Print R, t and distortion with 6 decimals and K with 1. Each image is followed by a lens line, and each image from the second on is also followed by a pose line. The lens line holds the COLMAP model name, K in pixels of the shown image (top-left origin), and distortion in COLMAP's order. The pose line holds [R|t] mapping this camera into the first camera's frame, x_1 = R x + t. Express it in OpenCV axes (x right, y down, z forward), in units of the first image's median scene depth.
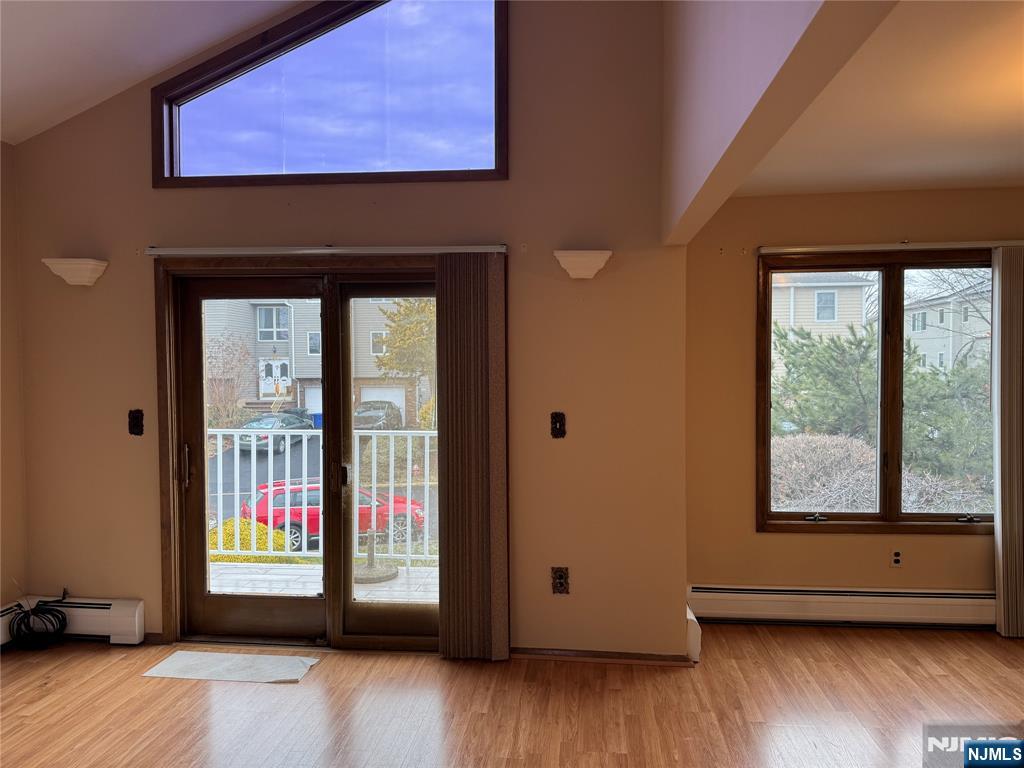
lens RADIAL K [[706.8, 0, 508.1], [0, 706.8, 389.8], [0, 0, 1]] dist [0.069313, -0.082736]
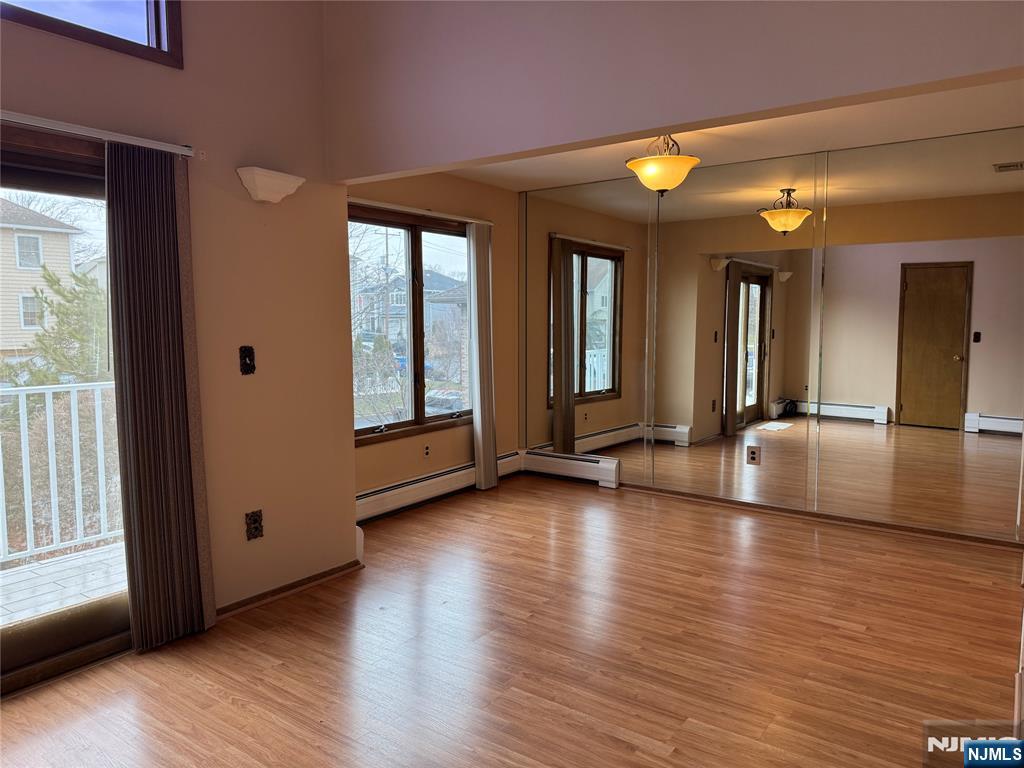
lens RADIAL K [[706.8, 0, 512.1], [0, 706.8, 391.0], [0, 0, 1]] dist [0.069313, -0.082736]
pose [[0.502759, -0.084486, 0.860288, -0.533598], [0.028289, 0.996287, 0.081310, 0.022793], [-0.863963, -0.016542, 0.503283, 0.218354]]
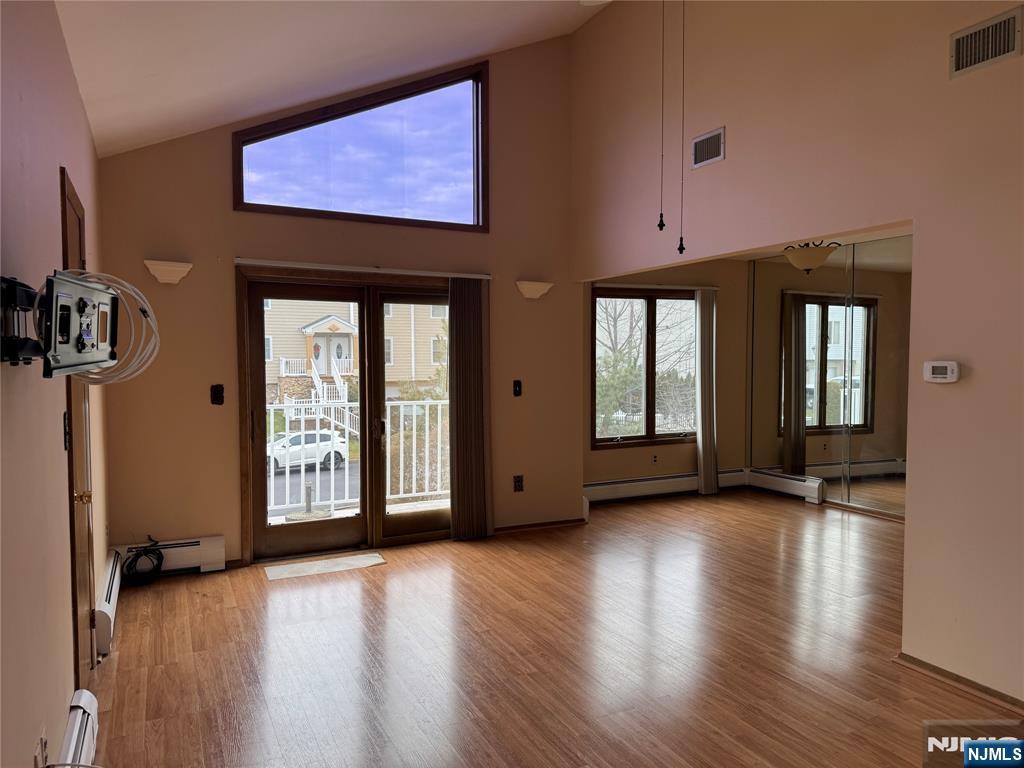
lens RADIAL K [[706.8, 0, 511.8], [0, 706.8, 388.6], [0, 0, 1]] dist [0.069313, -0.082736]
pose [[0.846664, -0.023003, 0.531630, -0.759015], [0.016445, 0.999719, 0.017066, 0.022216], [-0.531874, -0.005706, 0.846804, -0.343284]]
